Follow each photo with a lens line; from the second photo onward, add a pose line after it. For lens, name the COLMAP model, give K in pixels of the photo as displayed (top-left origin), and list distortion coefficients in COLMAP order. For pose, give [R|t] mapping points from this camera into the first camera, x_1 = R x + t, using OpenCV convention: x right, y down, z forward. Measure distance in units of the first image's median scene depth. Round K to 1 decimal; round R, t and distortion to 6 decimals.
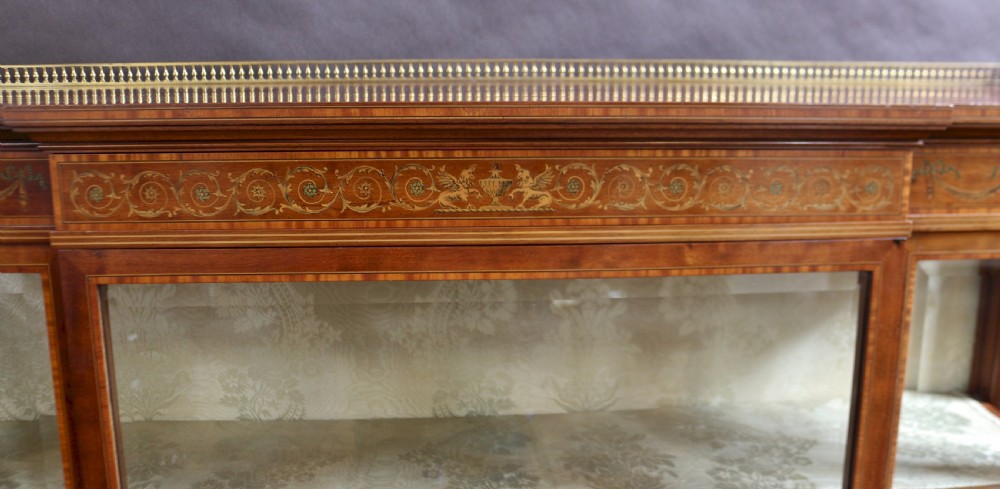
lens RADIAL K [[875.0, 0, 501.4], [0, 875.0, 200.5], [0, 0, 1]] dist [-0.120231, 0.003977]
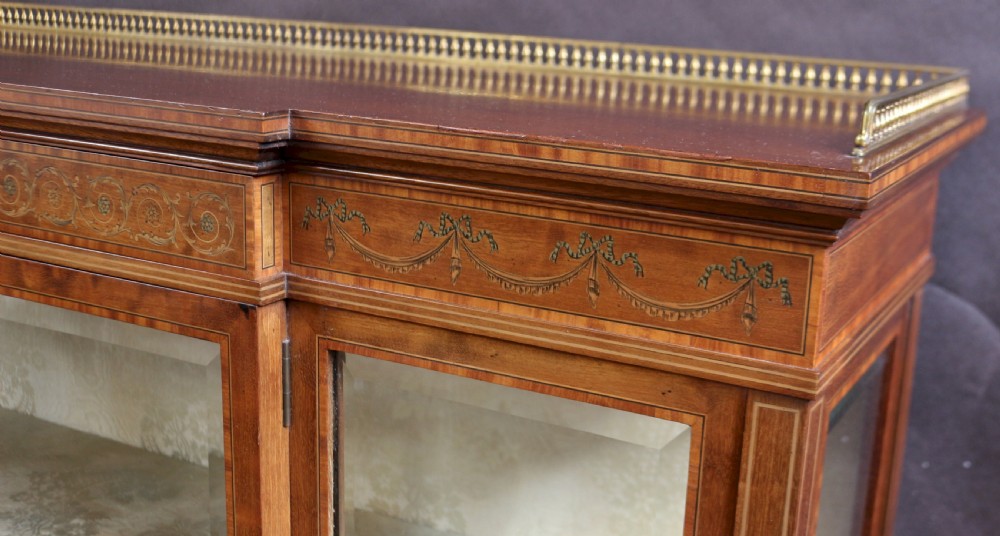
lens RADIAL K [[1236.4, 0, 500.0], [0, 1236.4, 268.0], [0, 0, 1]] dist [-0.020283, -0.042957]
pose [[0.835615, 0.156454, -0.526564, 1.155185], [-0.129462, 0.987671, 0.088013, -0.097382], [0.533842, -0.005374, 0.845567, 0.274404]]
